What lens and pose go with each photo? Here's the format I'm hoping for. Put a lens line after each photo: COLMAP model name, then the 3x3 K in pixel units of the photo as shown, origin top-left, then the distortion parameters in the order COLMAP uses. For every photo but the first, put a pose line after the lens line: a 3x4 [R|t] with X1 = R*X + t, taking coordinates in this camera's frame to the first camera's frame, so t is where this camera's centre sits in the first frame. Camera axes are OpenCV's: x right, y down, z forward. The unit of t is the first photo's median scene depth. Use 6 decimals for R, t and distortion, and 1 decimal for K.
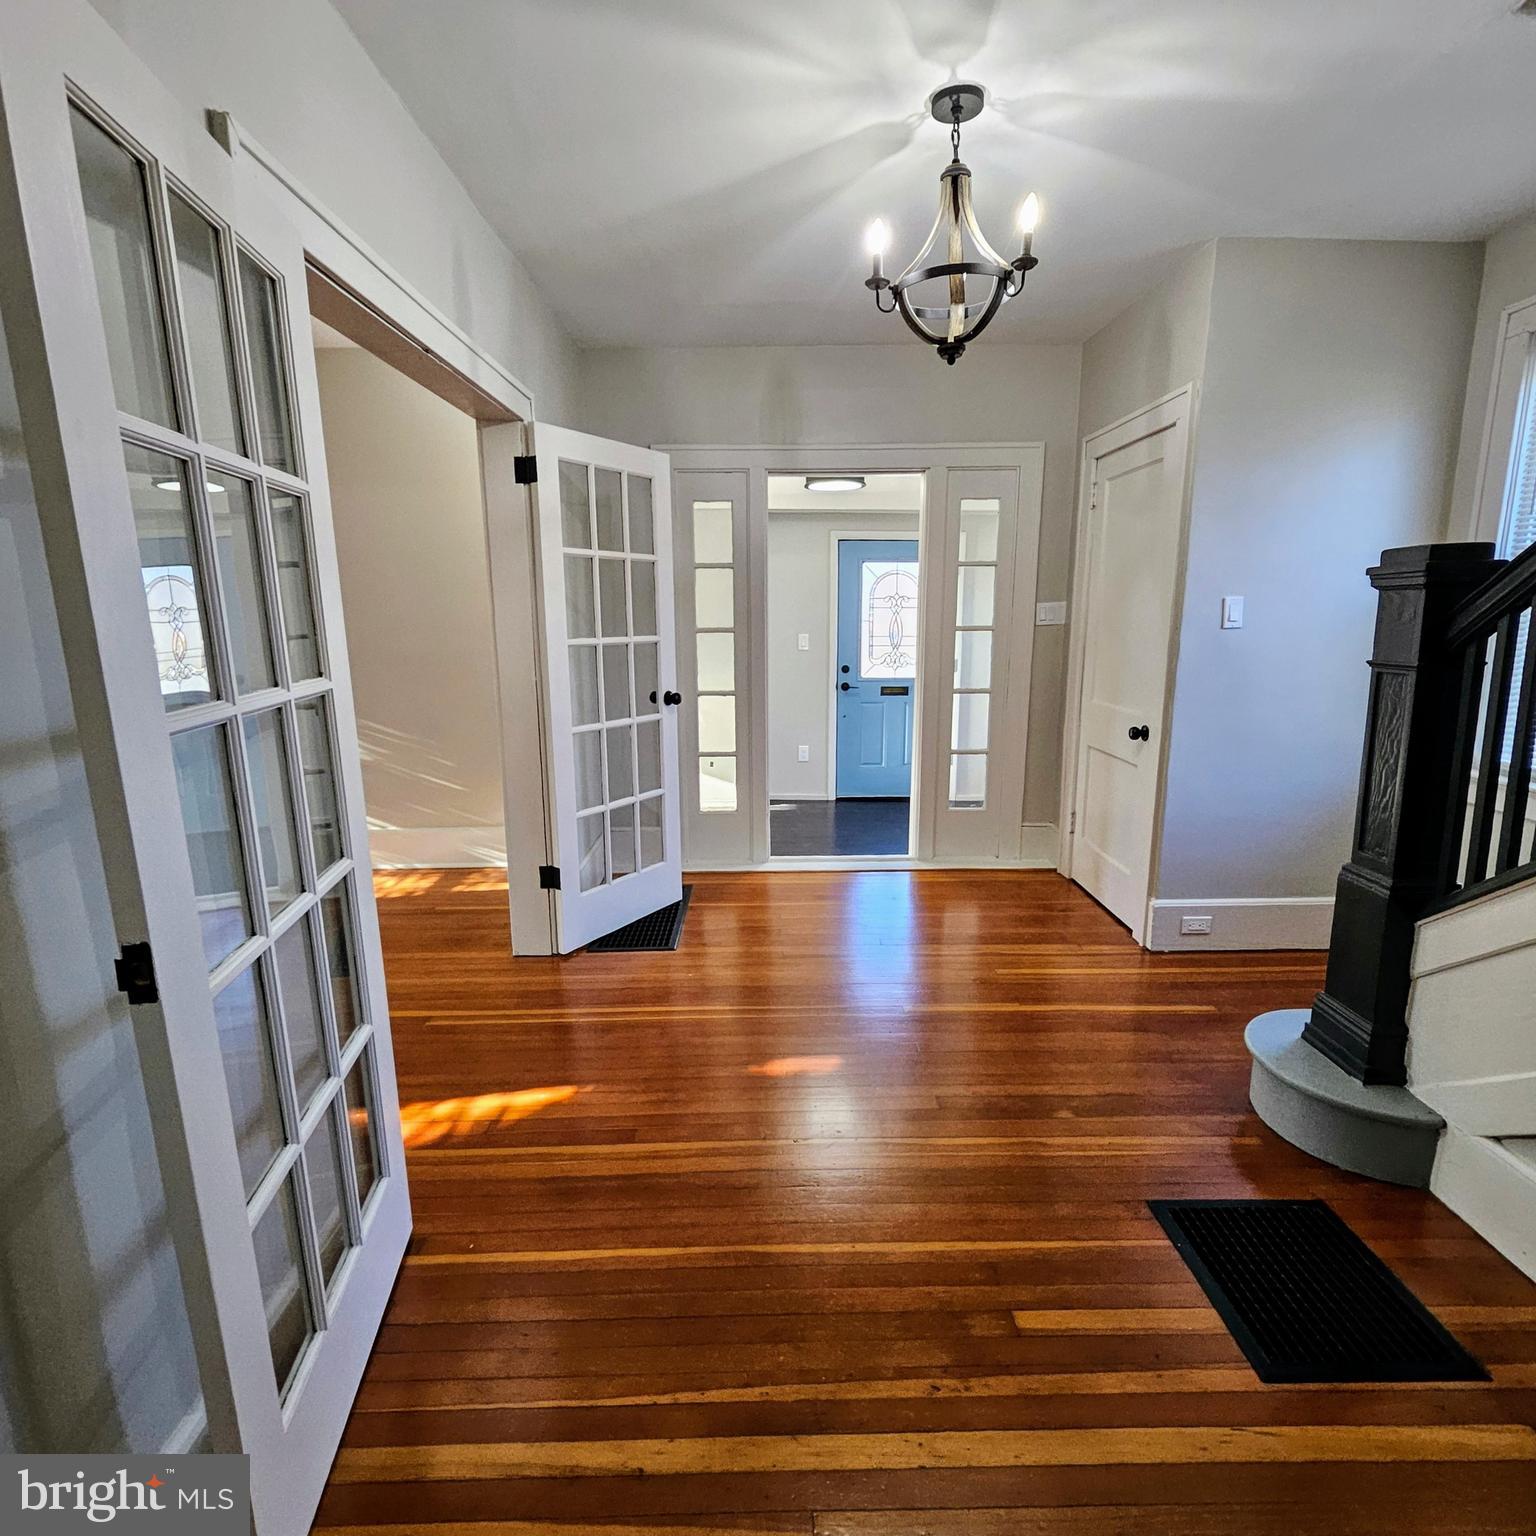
lens RADIAL K [[826.4, 0, 770.2], [0, 826.4, 773.1], [0, 0, 1]] dist [0.005646, -0.002745]
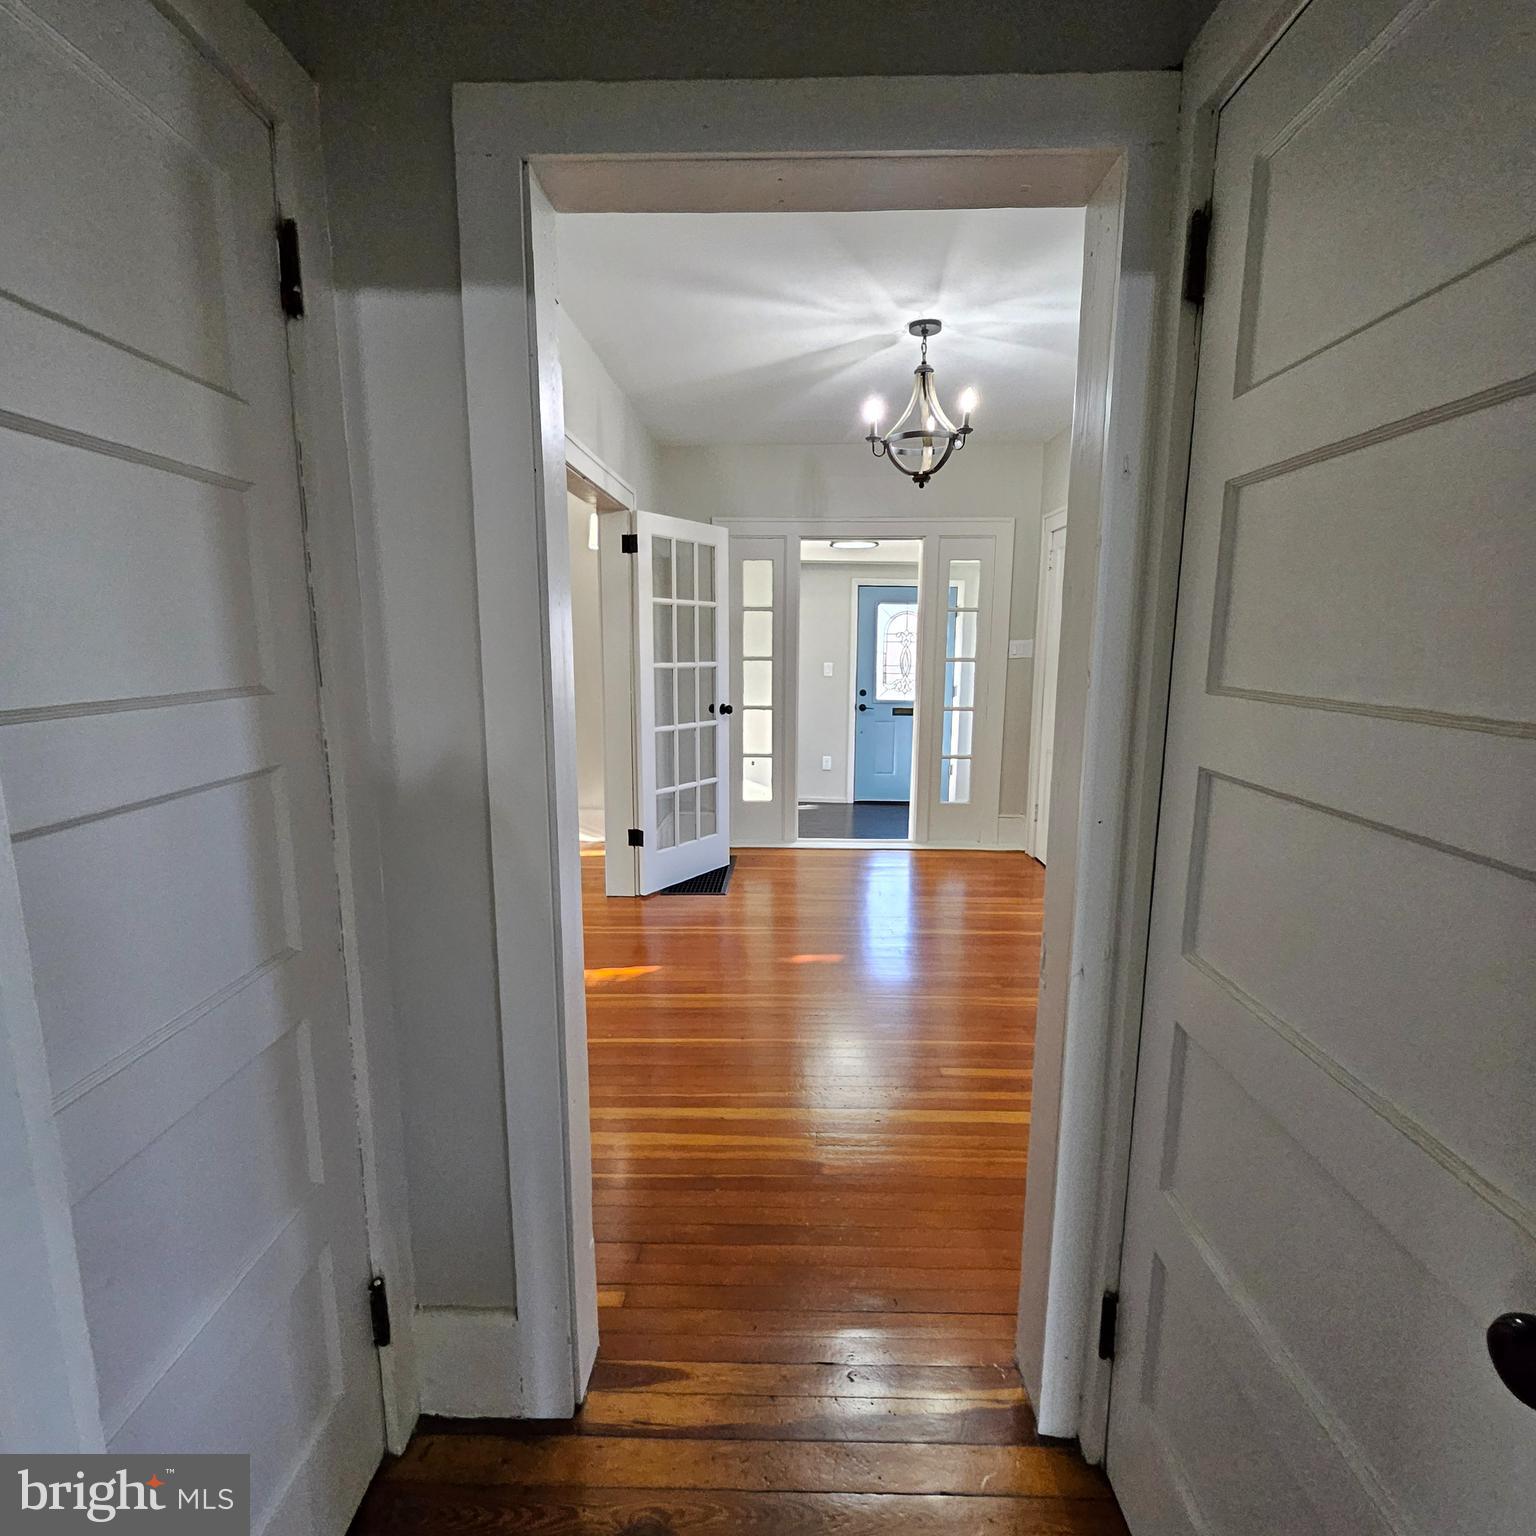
lens RADIAL K [[826.4, 0, 770.2], [0, 826.4, 773.1], [0, 0, 1]] dist [0.005646, -0.002745]
pose [[0.999254, 0.017017, -0.034671, 0.000106], [-0.018245, 0.999206, -0.035430, 0.058835], [0.034041, 0.036036, 0.998771, -0.324538]]
